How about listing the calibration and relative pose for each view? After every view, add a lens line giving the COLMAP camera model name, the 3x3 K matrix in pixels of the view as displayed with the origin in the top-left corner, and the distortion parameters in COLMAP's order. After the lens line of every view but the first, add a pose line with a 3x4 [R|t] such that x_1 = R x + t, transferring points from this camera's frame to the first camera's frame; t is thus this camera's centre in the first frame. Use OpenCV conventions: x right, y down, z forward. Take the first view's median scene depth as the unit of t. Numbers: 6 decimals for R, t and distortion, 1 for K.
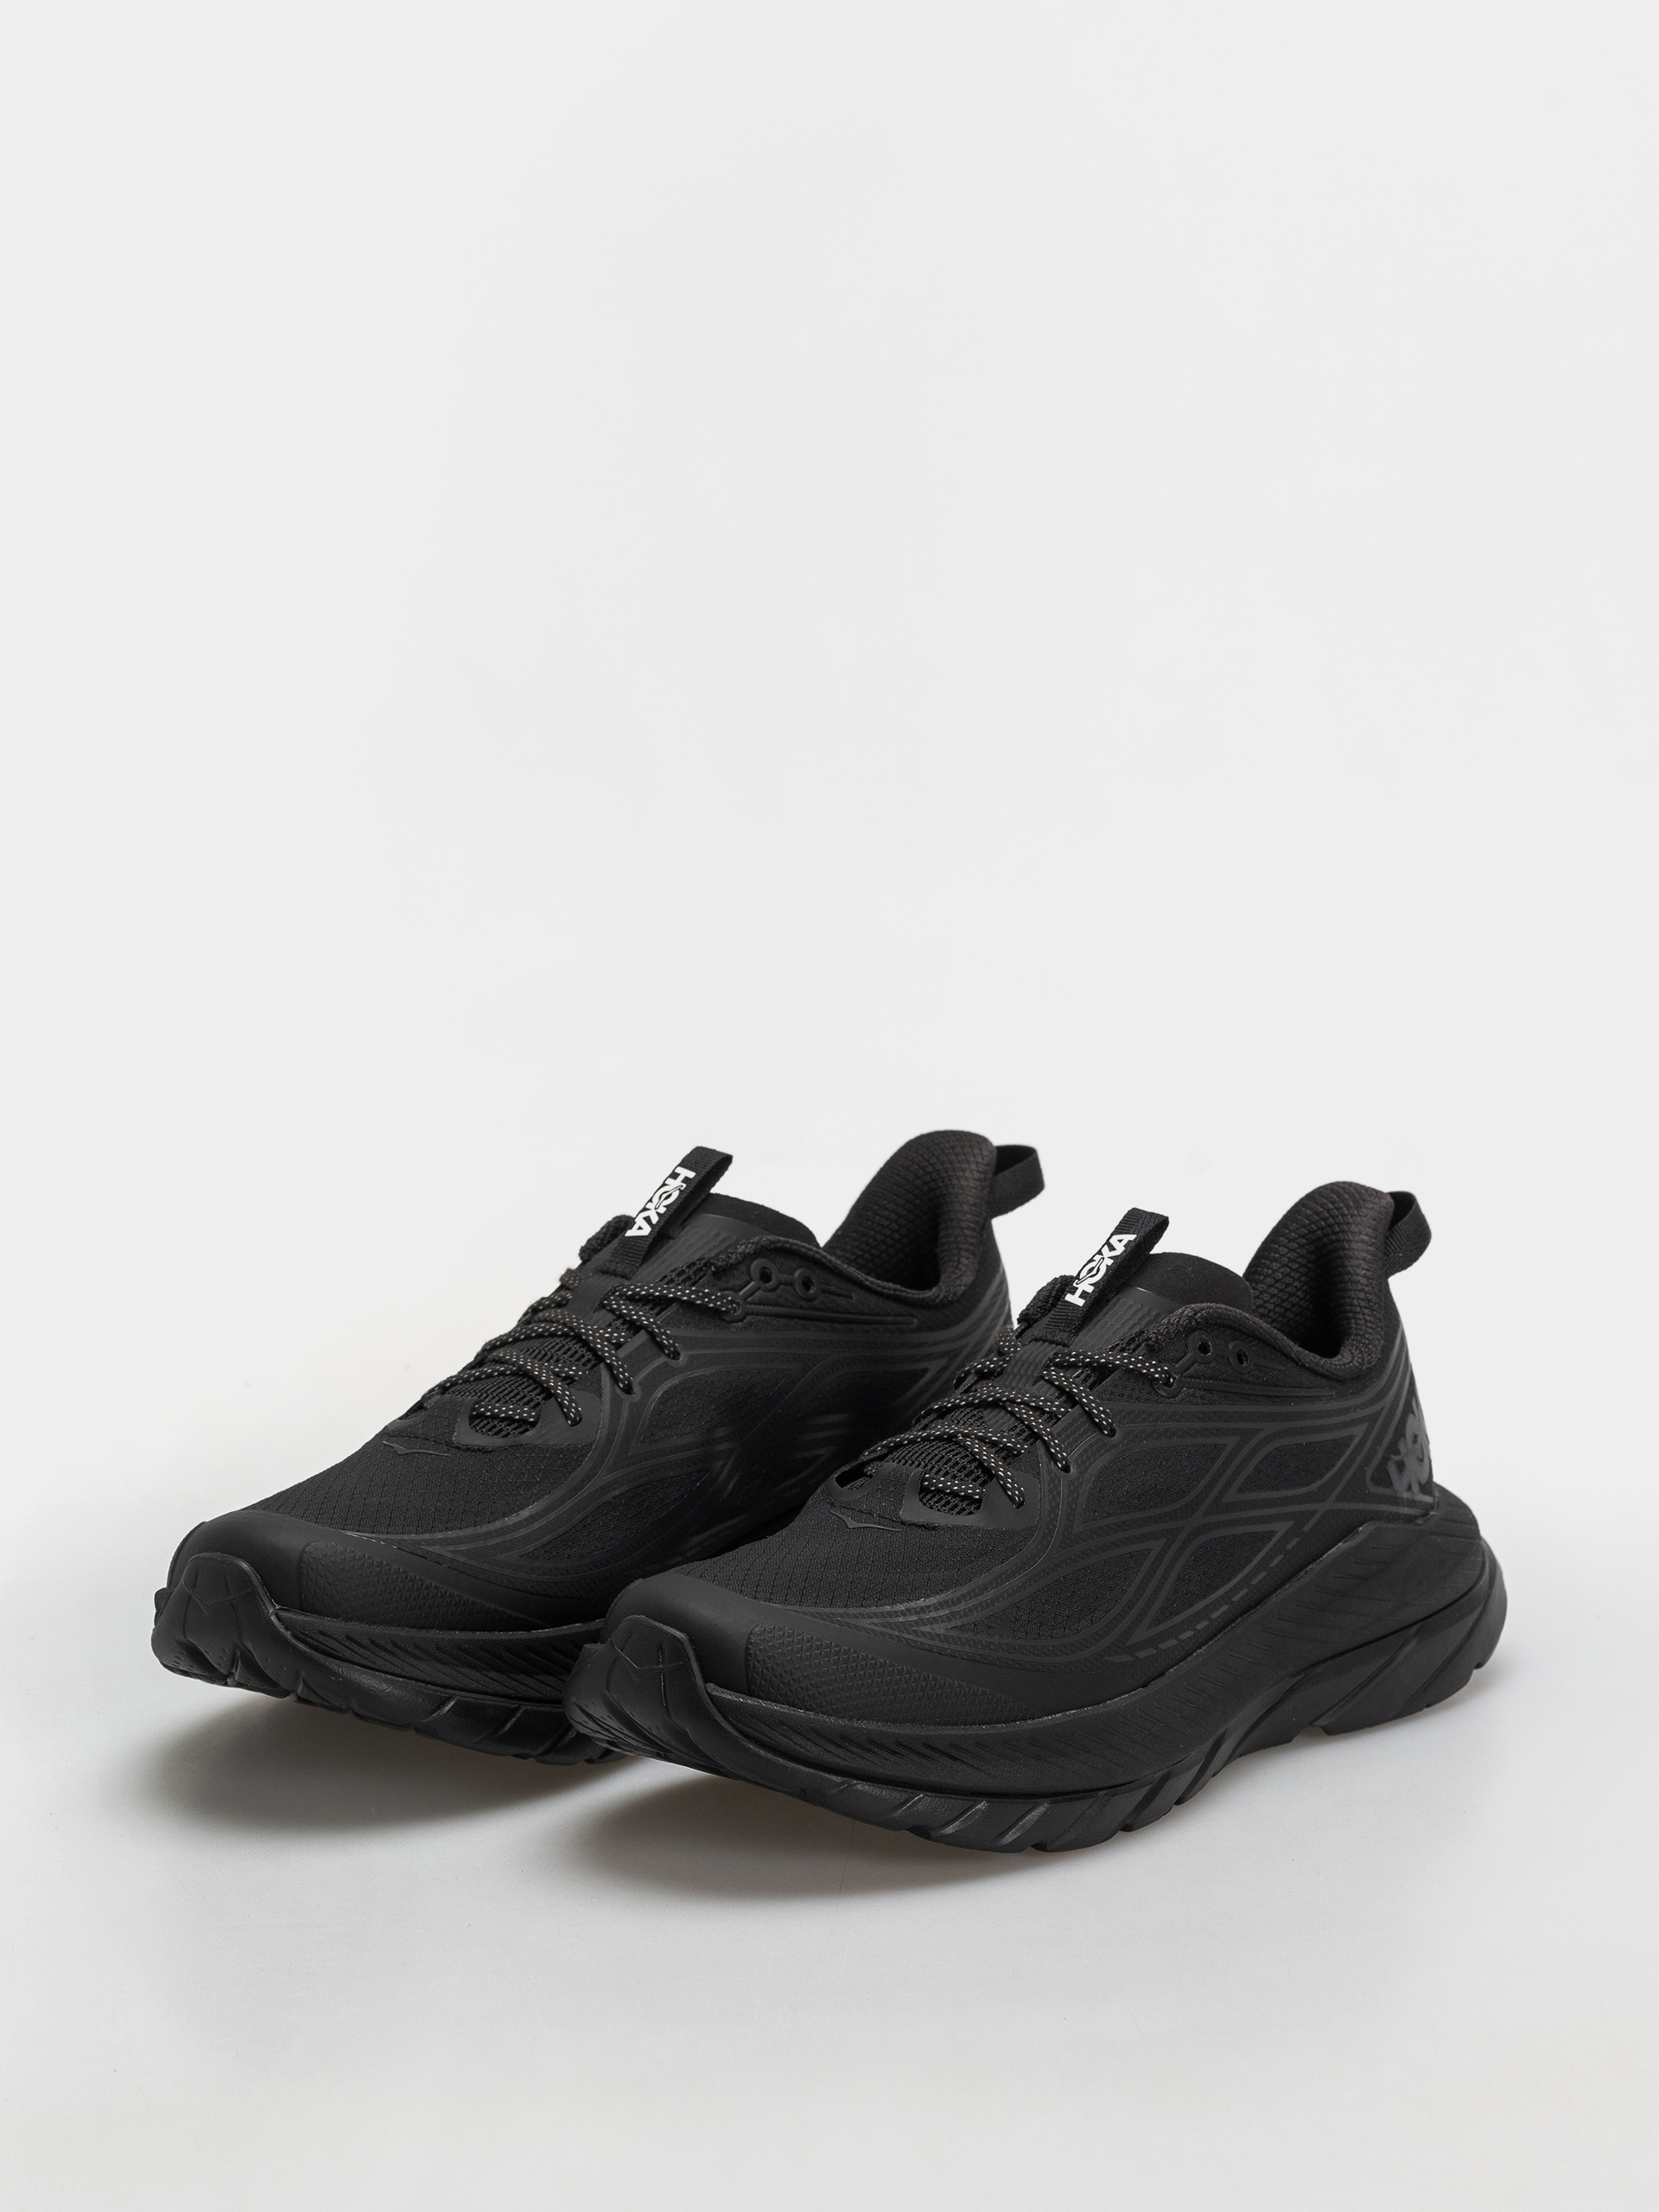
lens RADIAL K [[6879.1, 0, 829.5], [0, 6879.1, 1106.0], [0, 0, 1]] dist [0.173277, 1.422116]
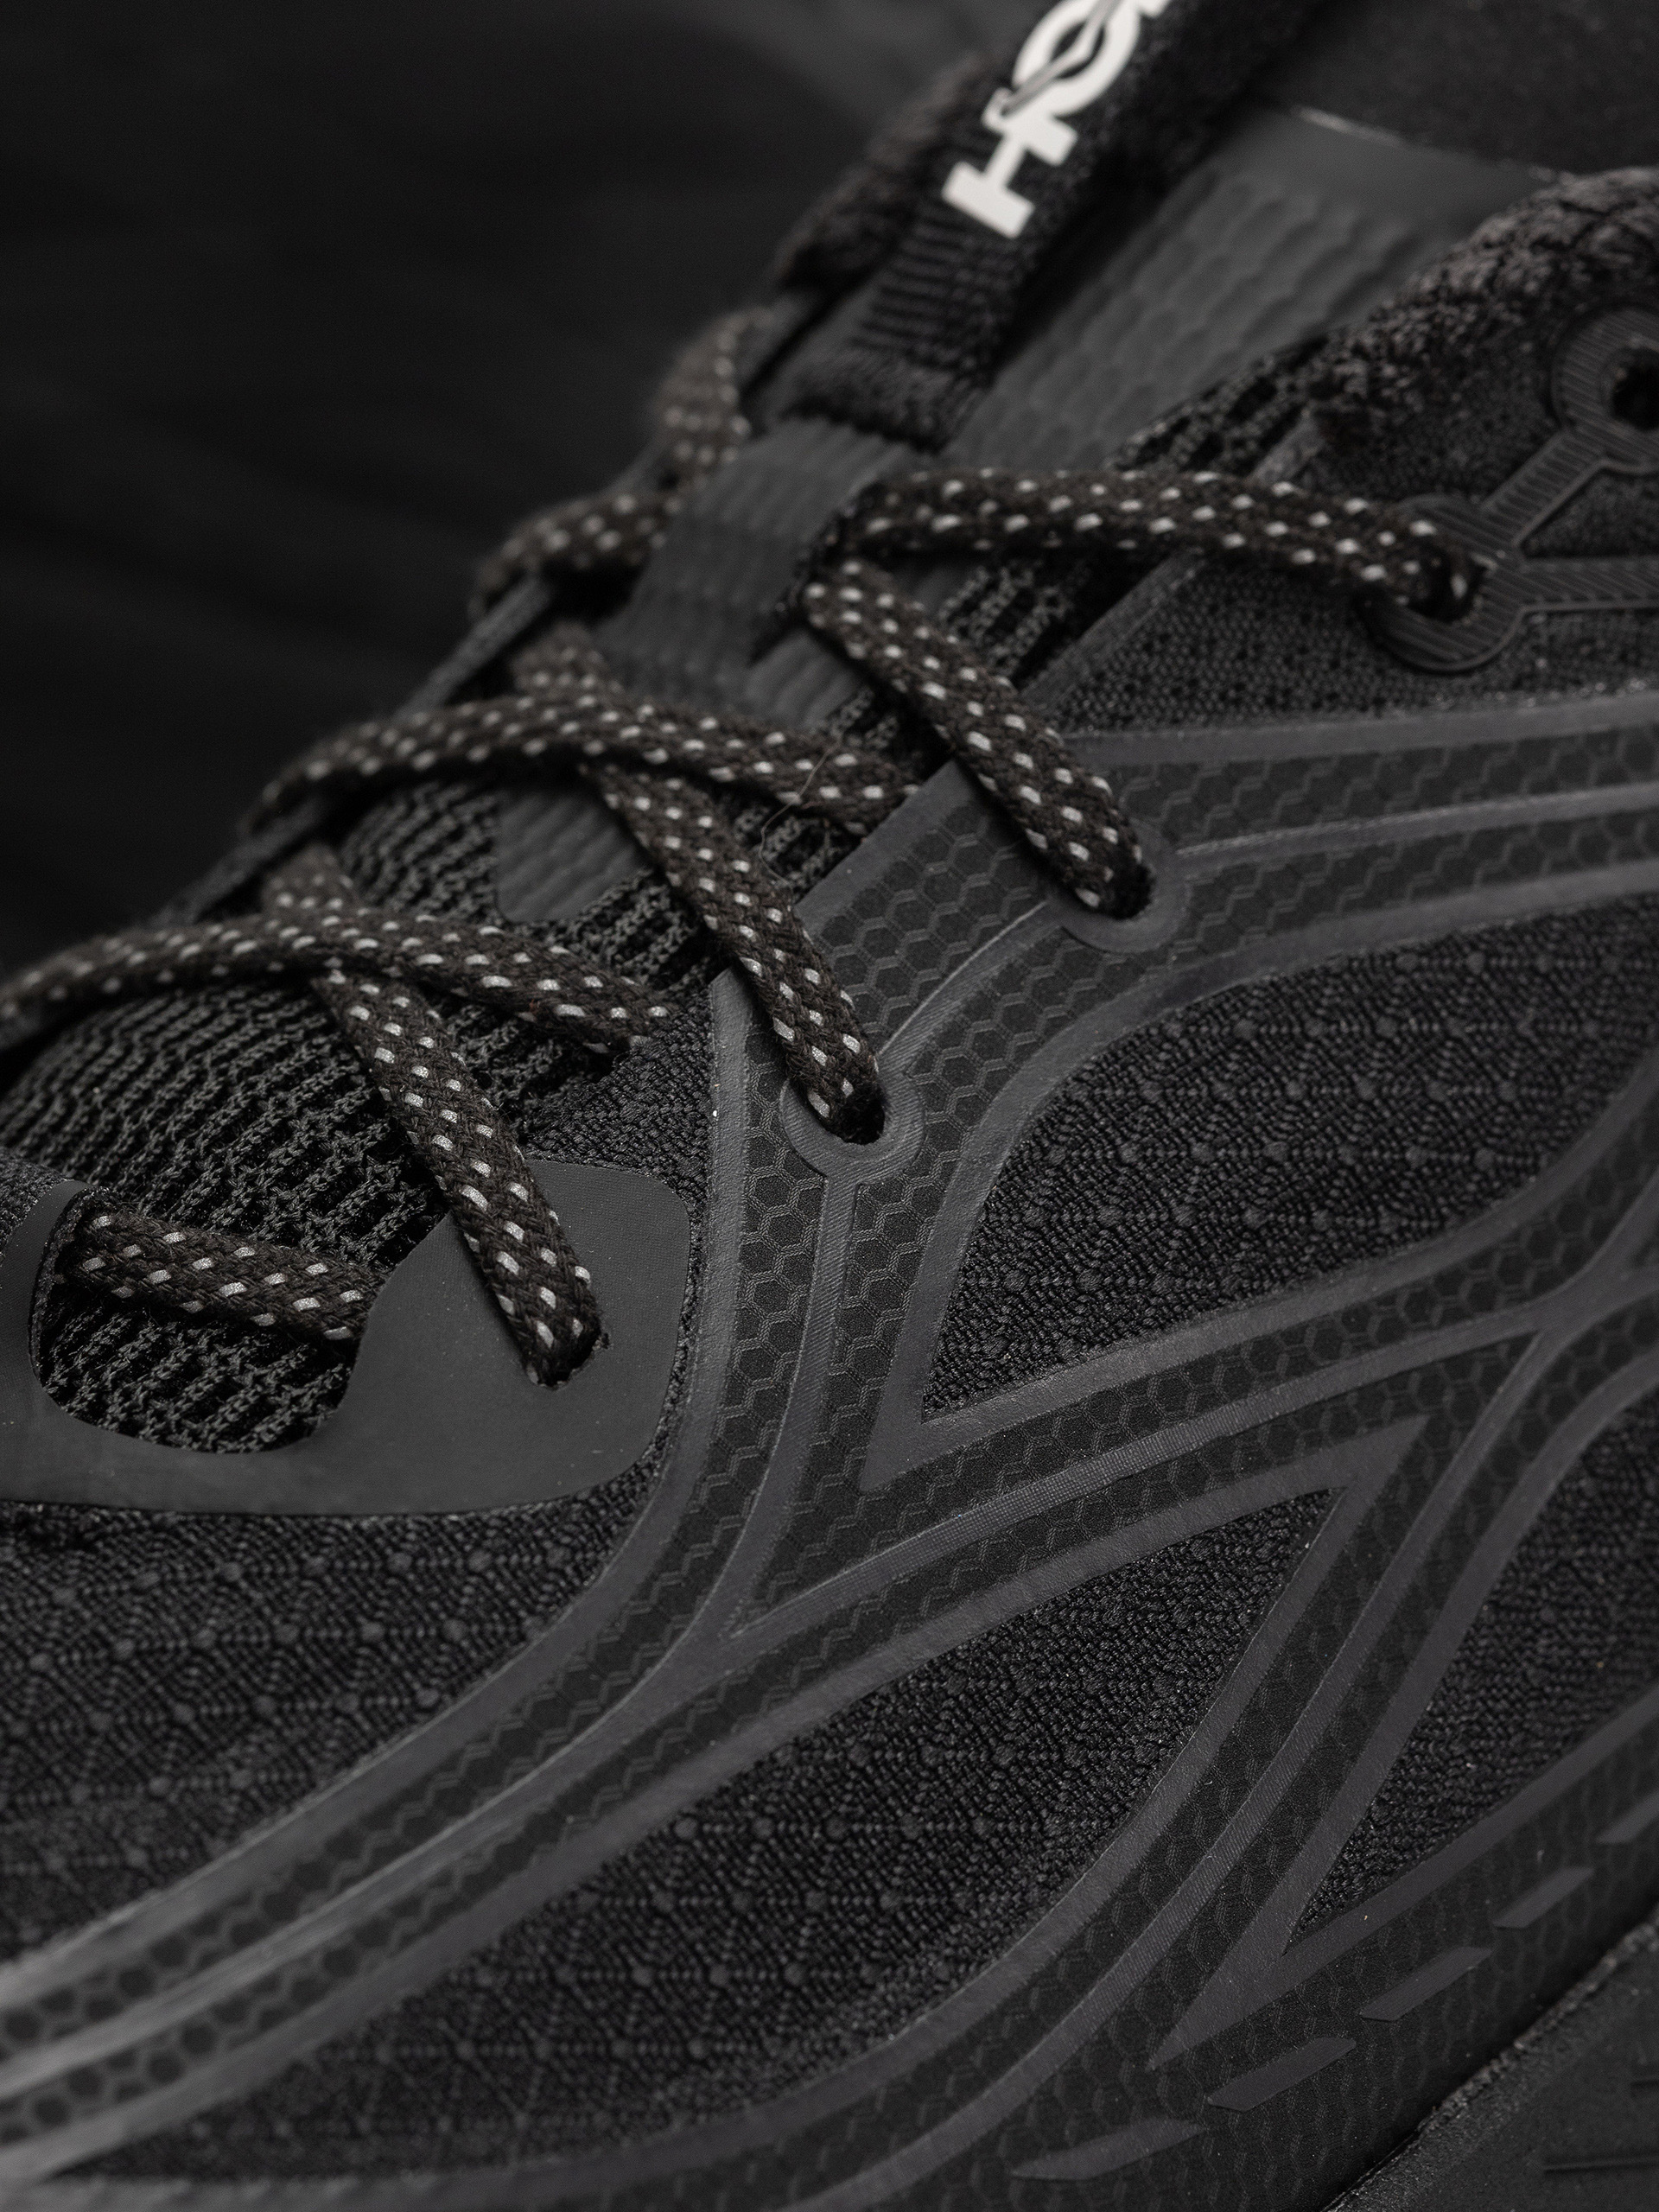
lens RADIAL K [[6879.1, 0, 829.5], [0, 6879.1, 1106.0], [0, 0, 1]] dist [0.173277, 1.422116]
pose [[0.973495, -0.032452, -0.226395, 0.077355], [0.080899, 0.974748, 0.208140, 0.011576], [0.213923, -0.220938, 0.951537, 0.810137]]
